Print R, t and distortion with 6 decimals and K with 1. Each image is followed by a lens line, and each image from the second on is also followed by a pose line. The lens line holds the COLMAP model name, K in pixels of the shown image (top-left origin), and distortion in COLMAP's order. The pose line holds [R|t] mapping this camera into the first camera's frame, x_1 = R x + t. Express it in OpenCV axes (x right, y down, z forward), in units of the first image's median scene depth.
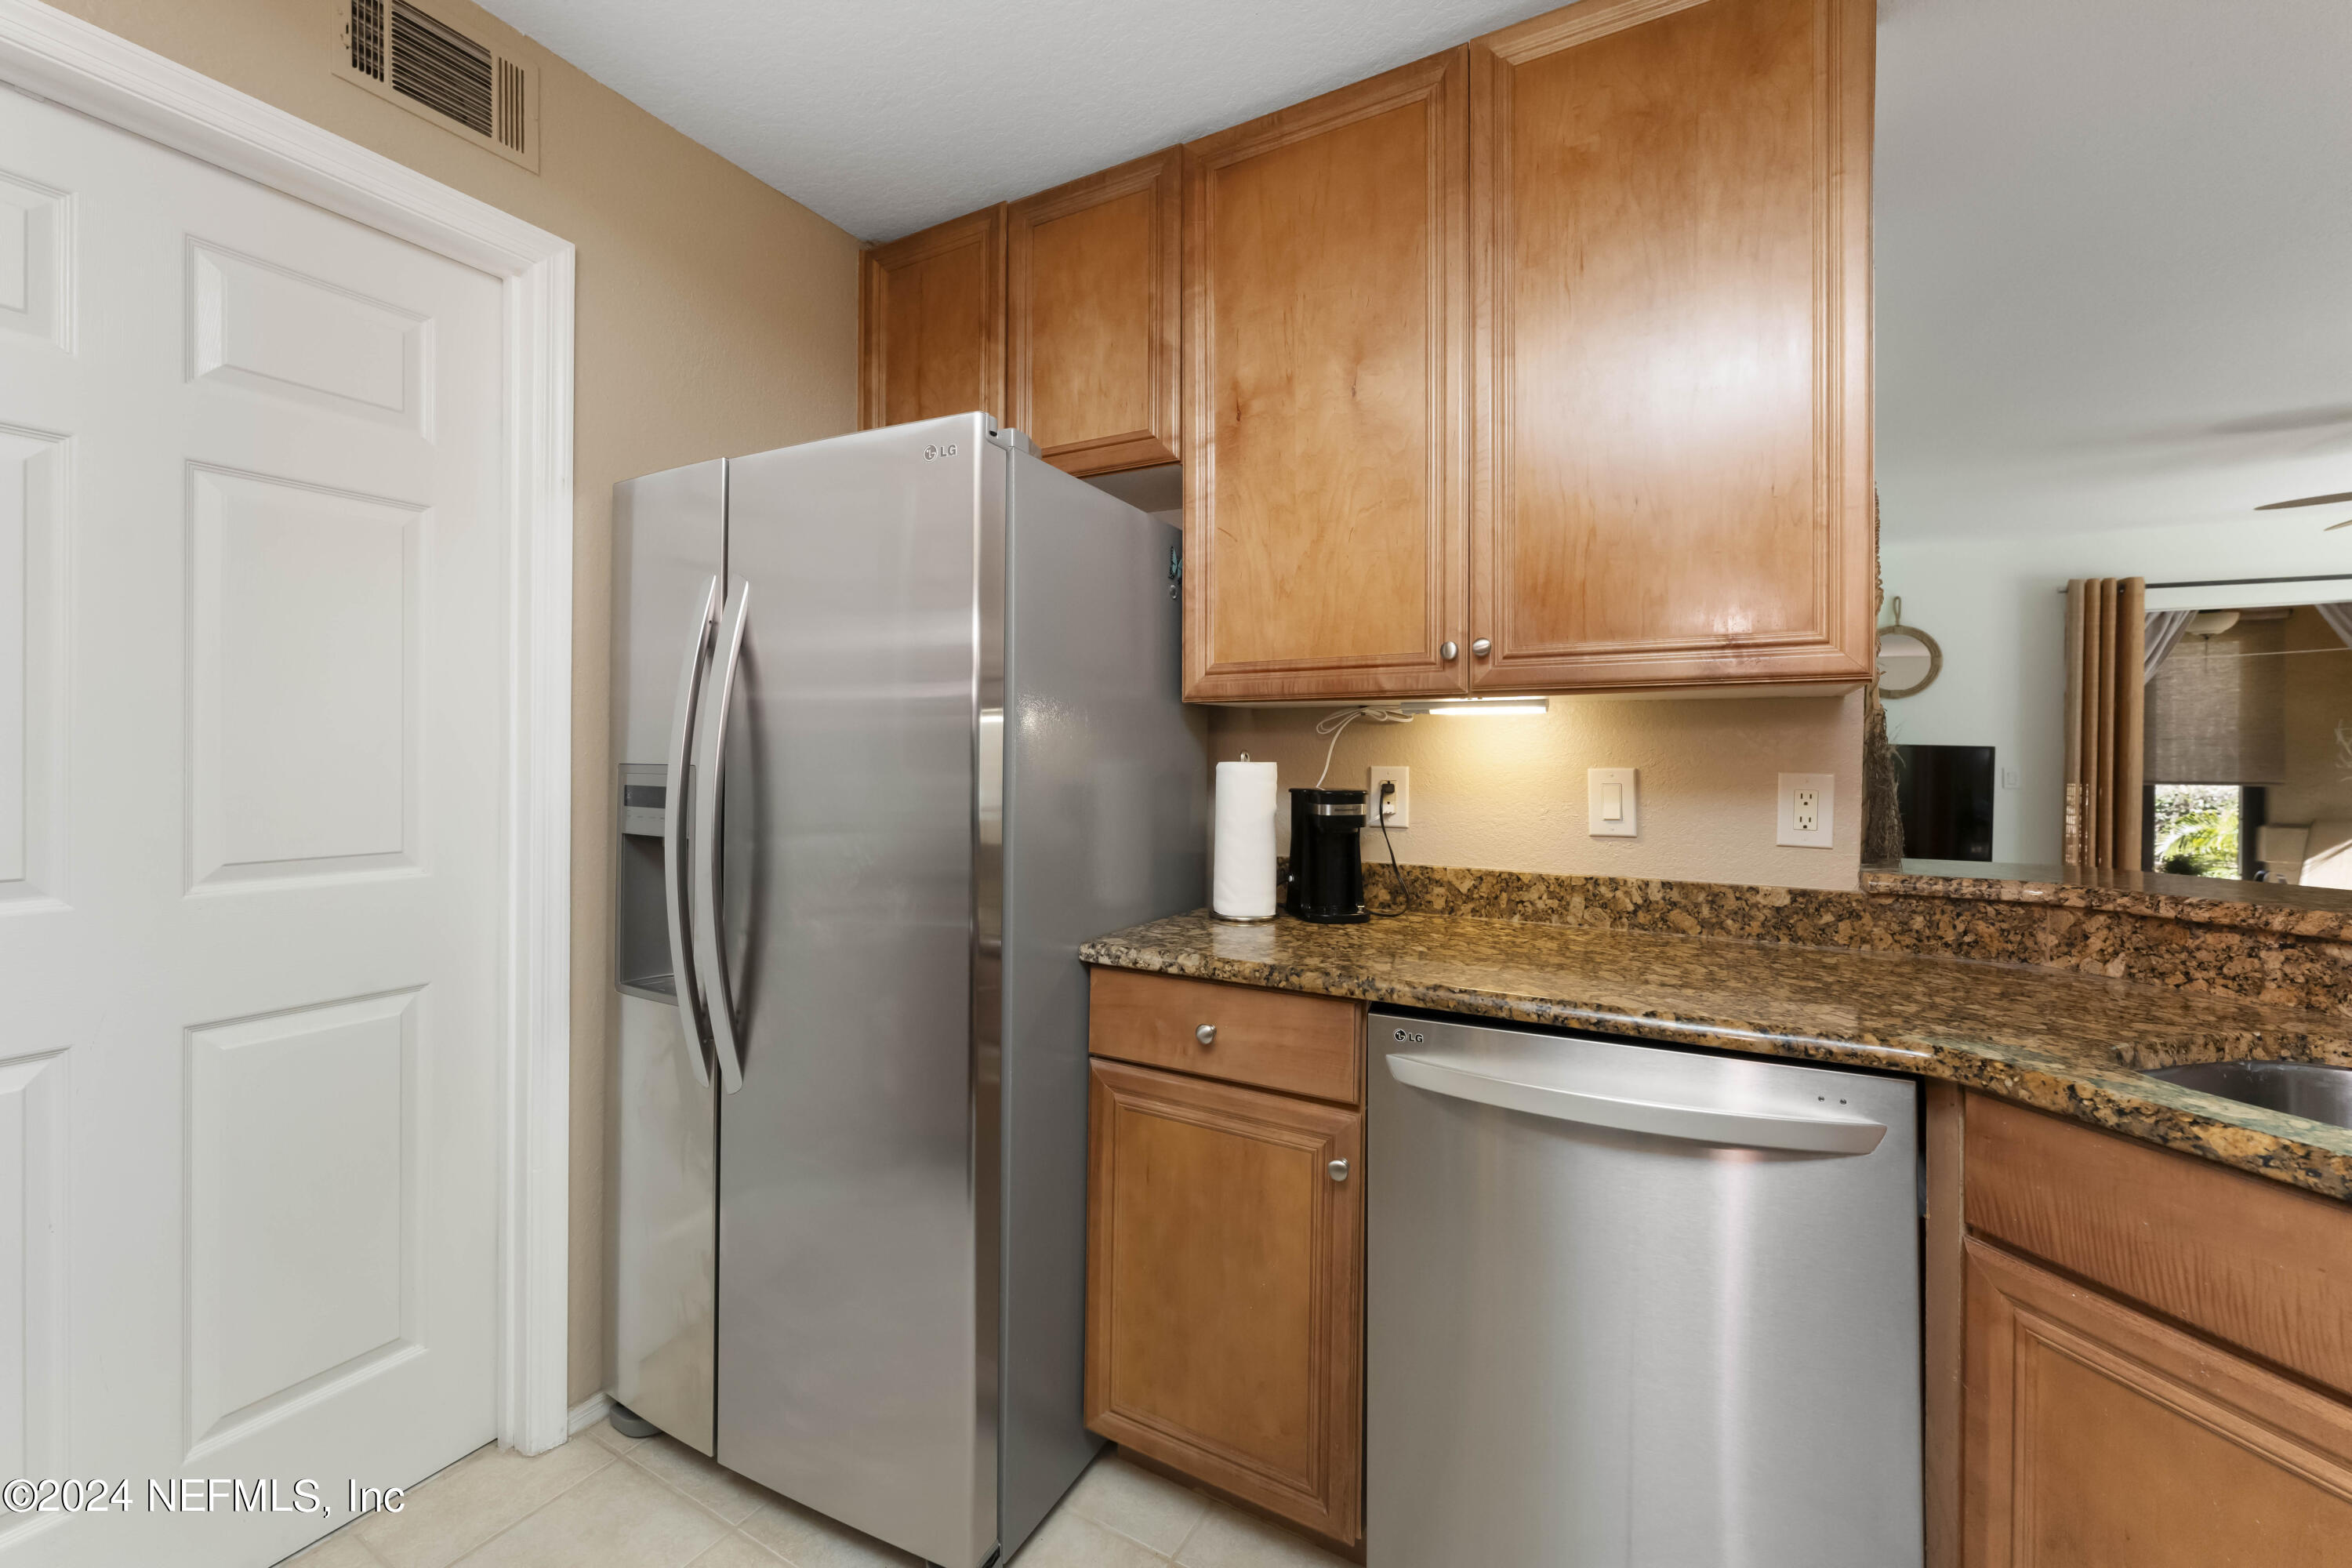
lens RADIAL K [[941.3, 0, 1154.7], [0, 941.3, 765.1], [0, 0, 1]] dist [-0.000244, 0.000107]
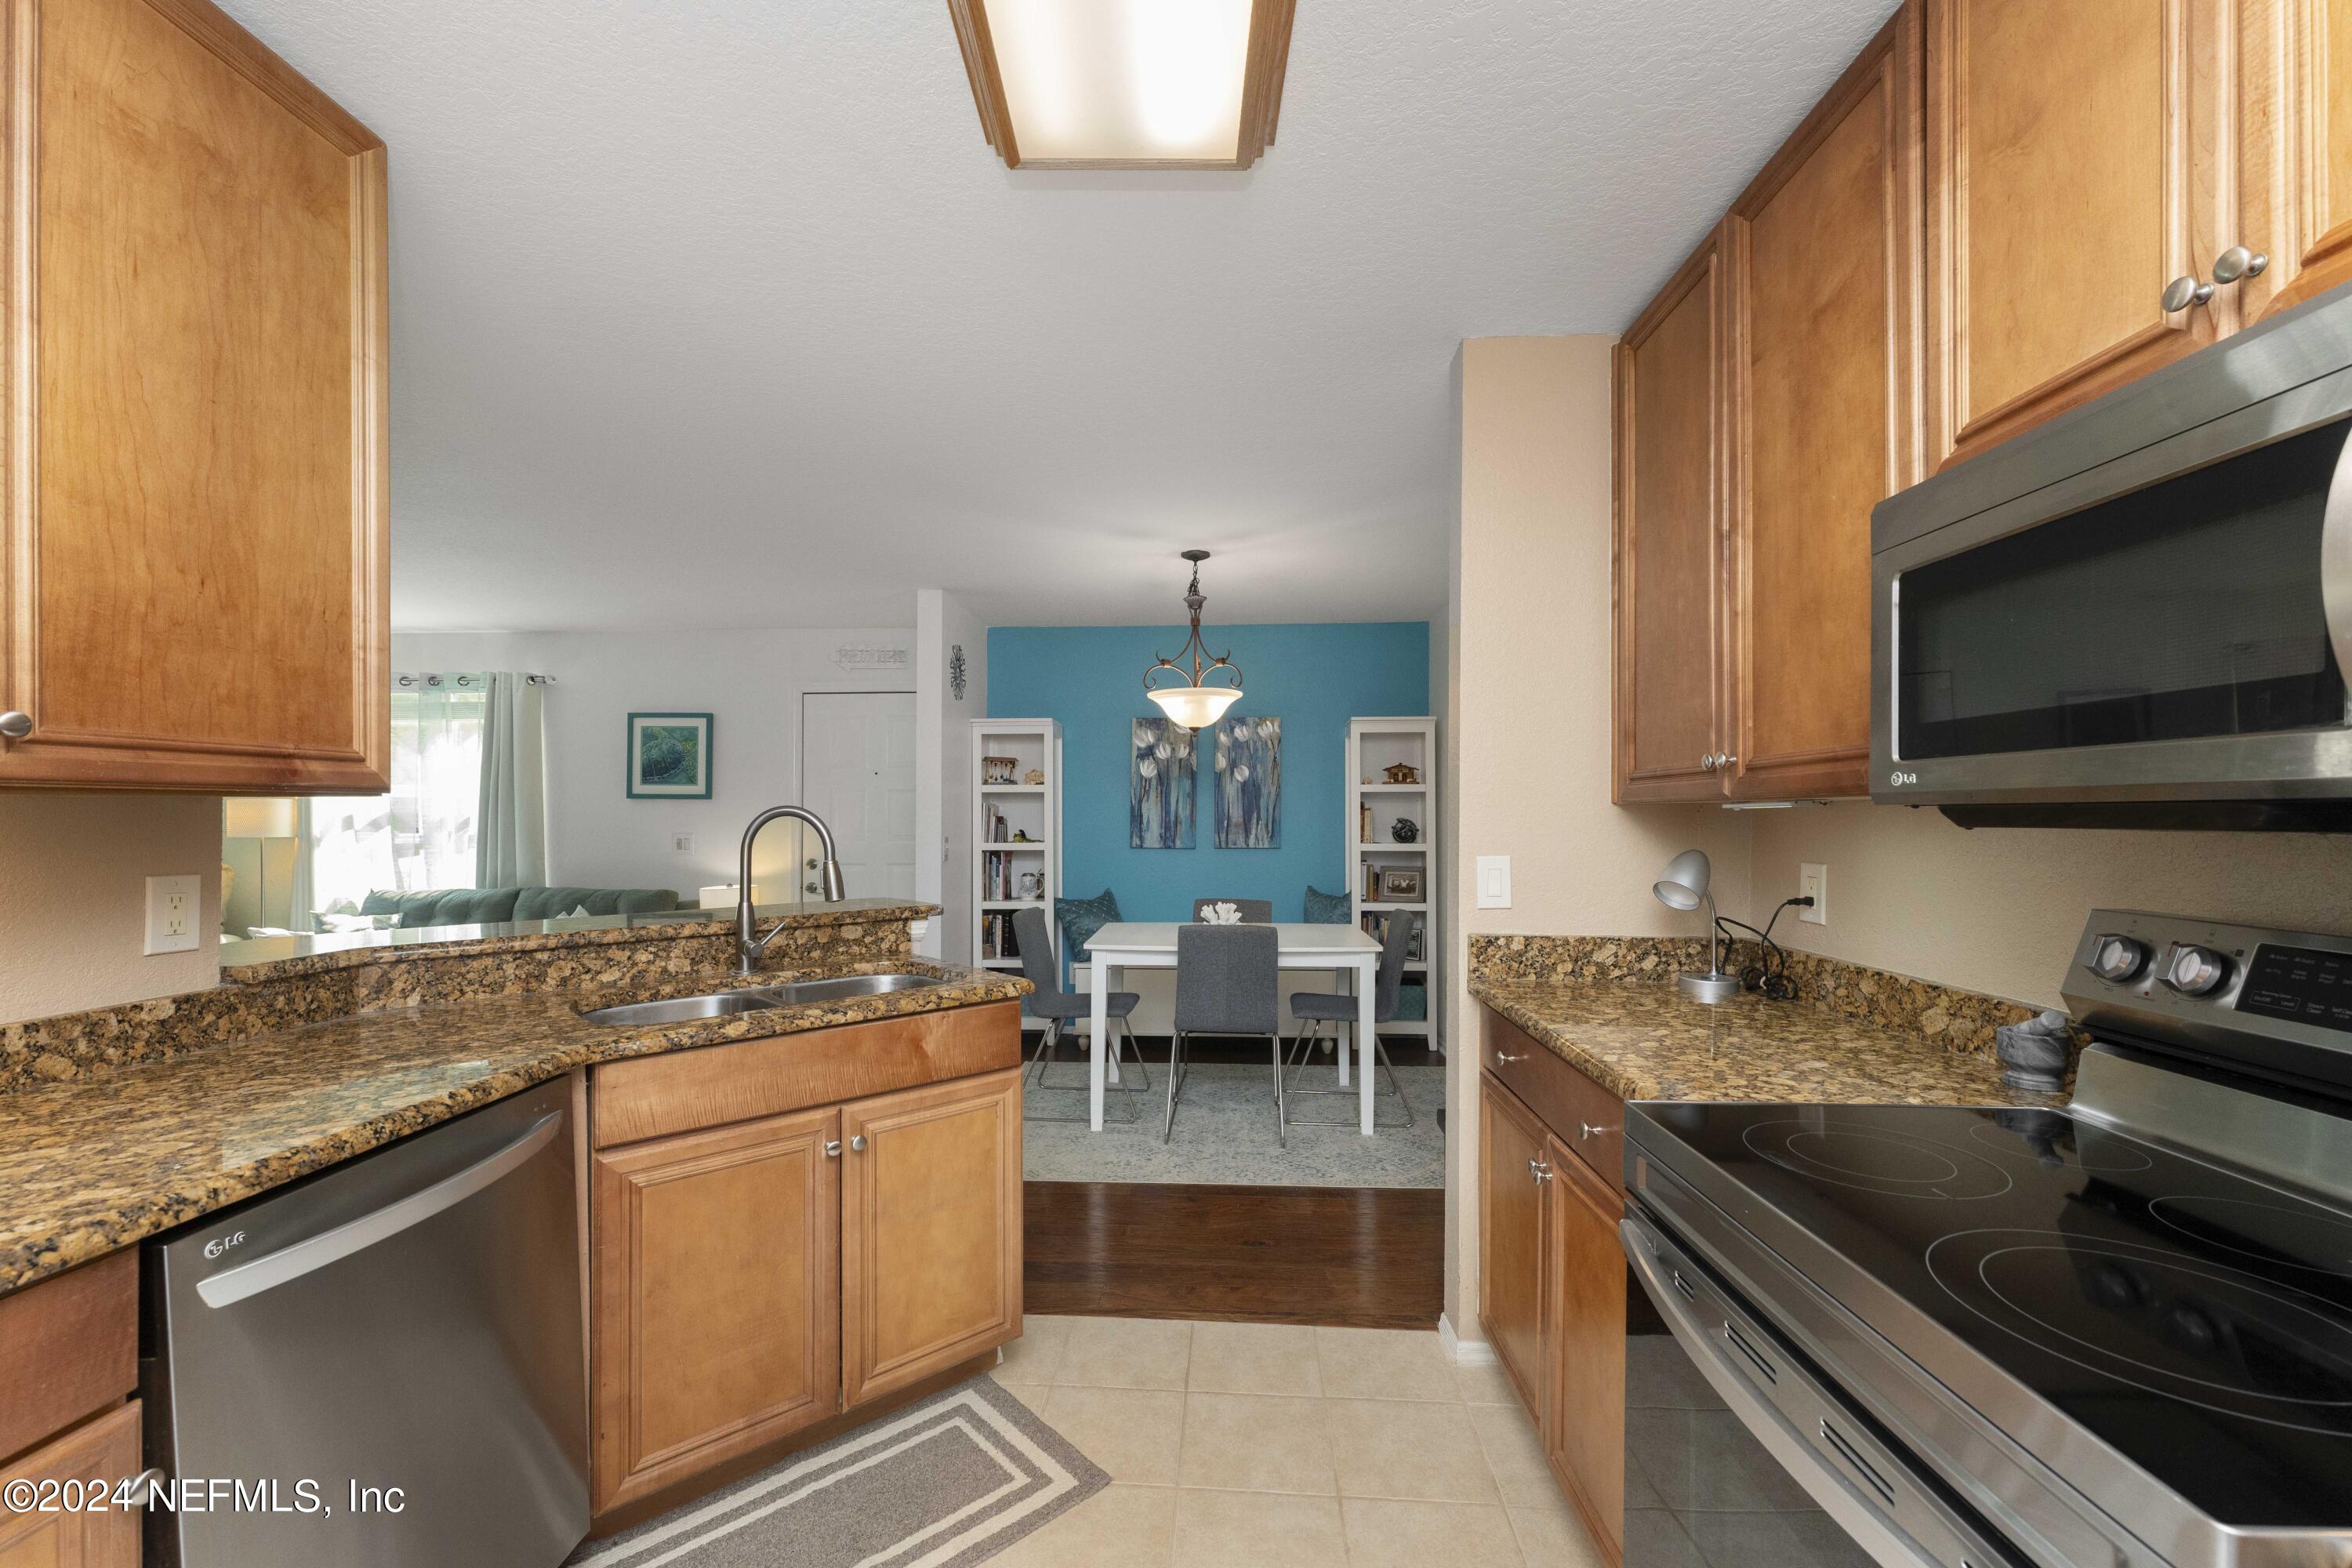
lens RADIAL K [[941.3, 0, 1197.8], [0, 941.3, 812.3], [0, 0, 1]] dist [-0.000244, 0.000107]
pose [[-0.470844, -0.004611, 0.882204, -0.618826], [0.003752, 0.999967, 0.007229, -0.055957], [-0.882208, 0.006714, -0.470811, 0.507149]]
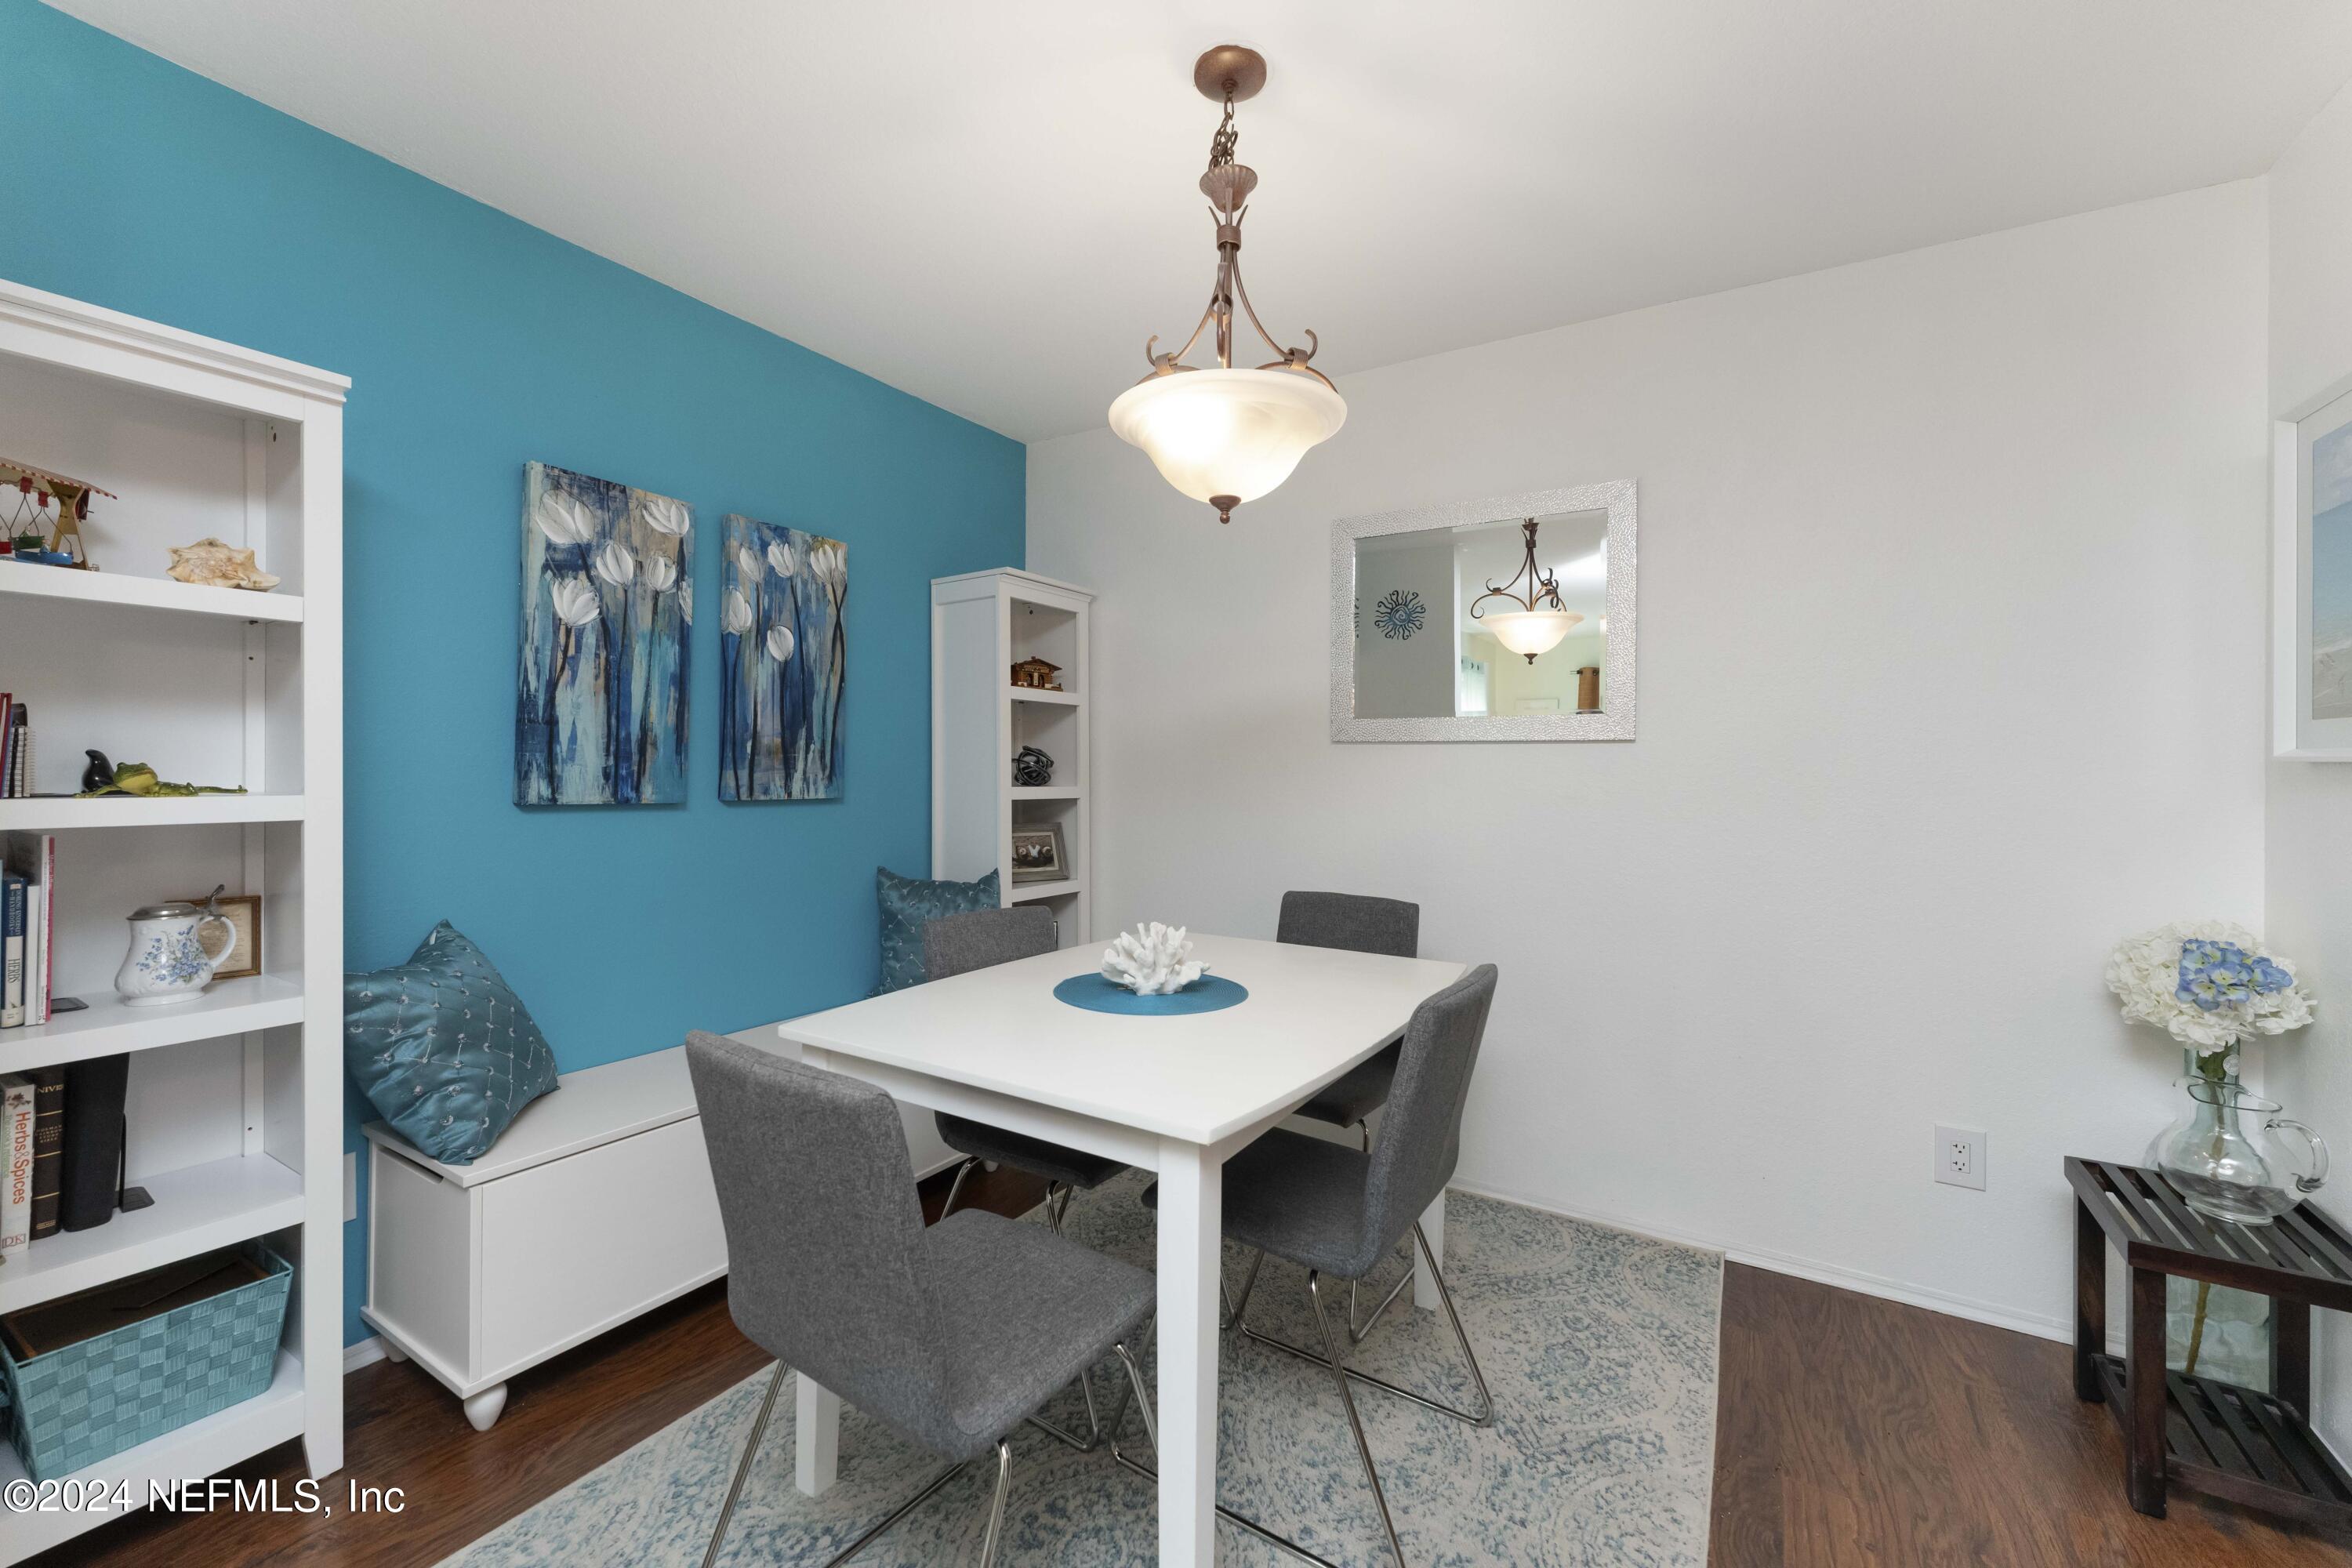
lens RADIAL K [[941.3, 0, 1154.4], [0, 941.3, 765.0], [0, 0, 1]] dist [-0.000244, 0.000107]
pose [[-0.998808, -0.019701, 0.044669, 1.640151], [-0.019536, 0.999801, 0.004121, 0.020965], [-0.044741, 0.003244, -0.998993, 0.354092]]
